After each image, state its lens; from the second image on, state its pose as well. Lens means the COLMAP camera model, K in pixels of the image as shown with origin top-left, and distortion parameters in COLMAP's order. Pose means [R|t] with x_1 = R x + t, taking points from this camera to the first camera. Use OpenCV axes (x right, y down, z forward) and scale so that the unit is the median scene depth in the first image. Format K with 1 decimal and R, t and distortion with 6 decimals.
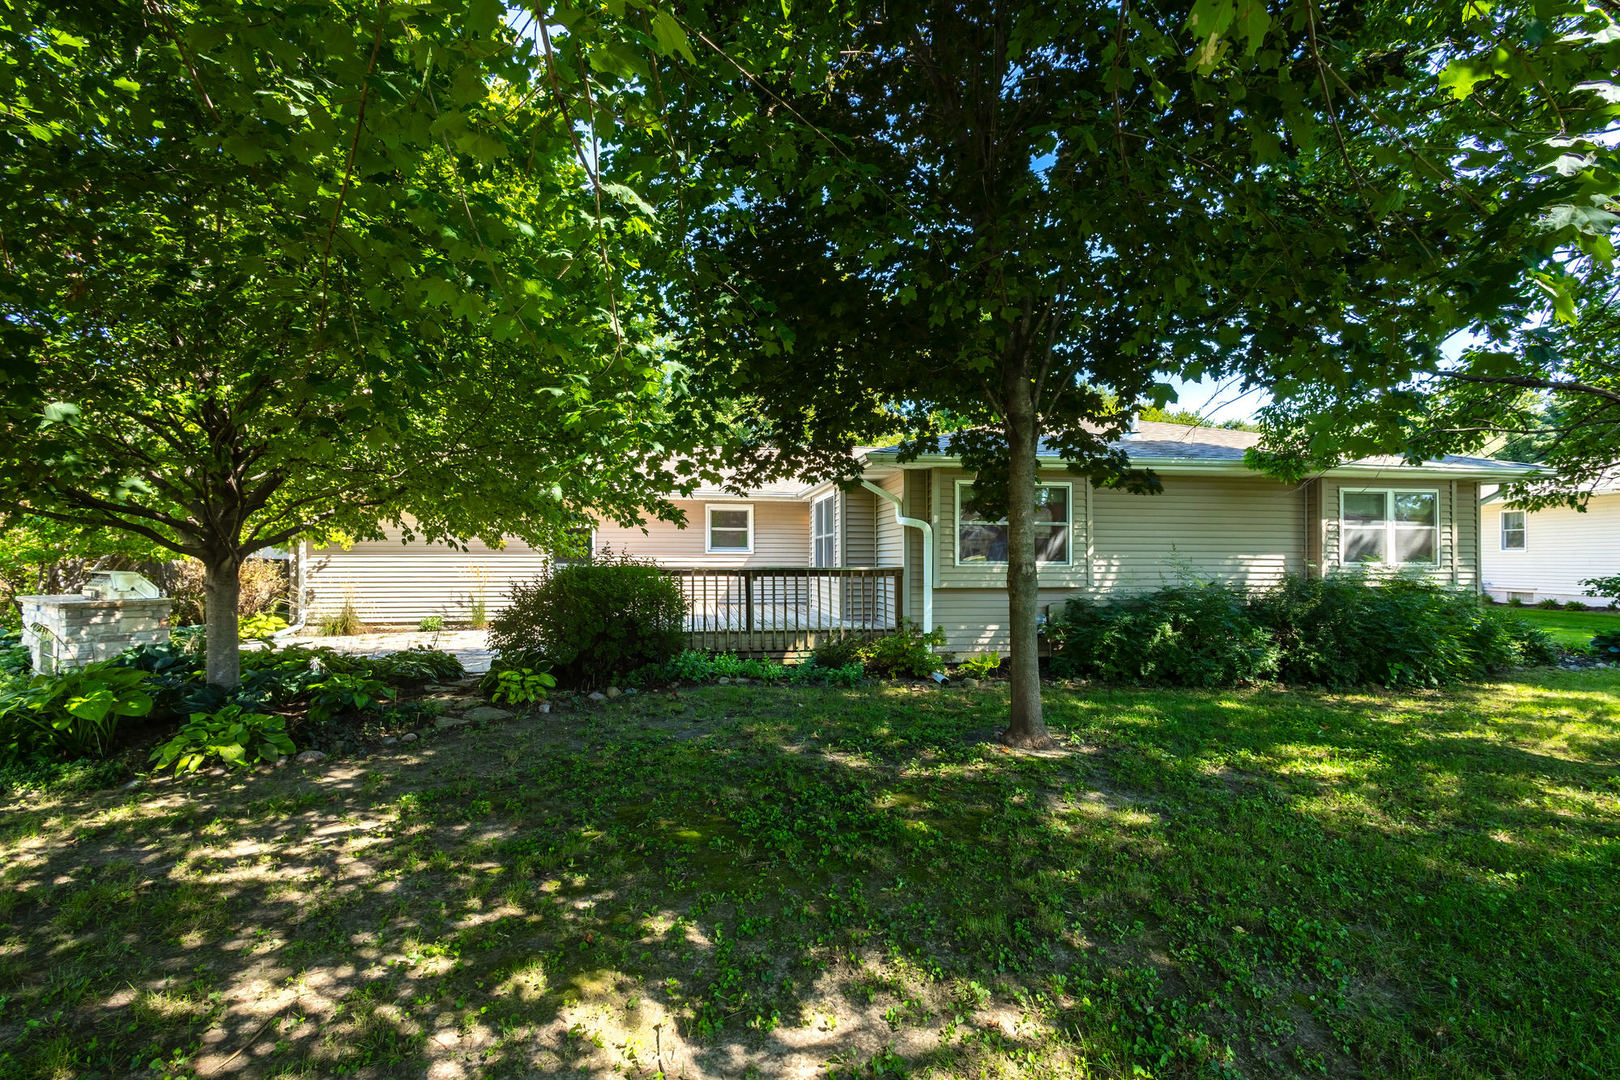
lens RADIAL K [[745.8, 0, 810.0], [0, 745.8, 540.0], [0, 0, 1]] dist [-0.000299, -0.000606]
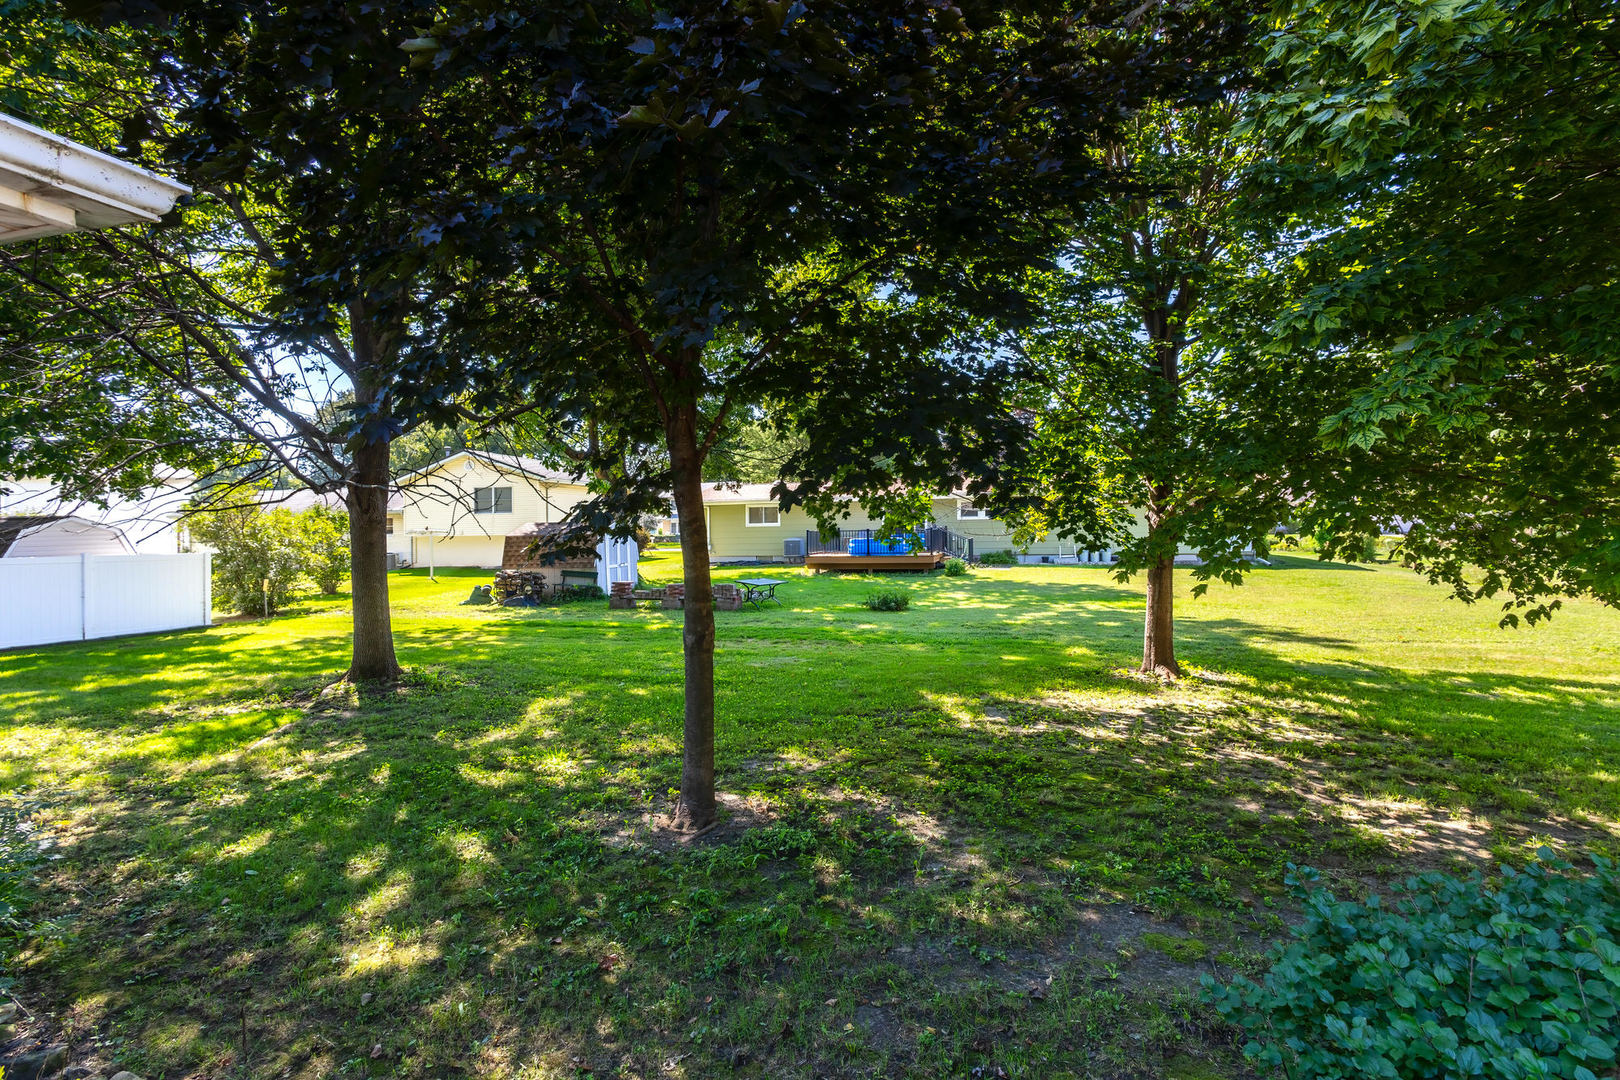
lens RADIAL K [[745.8, 0, 810.0], [0, 745.8, 540.0], [0, 0, 1]] dist [-0.000299, -0.000606]
pose [[-0.901496, -0.002213, 0.432781, -0.303081], [0.001655, 0.999962, 0.008559, -0.089004], [-0.432784, 0.008432, -0.901458, 2.570308]]
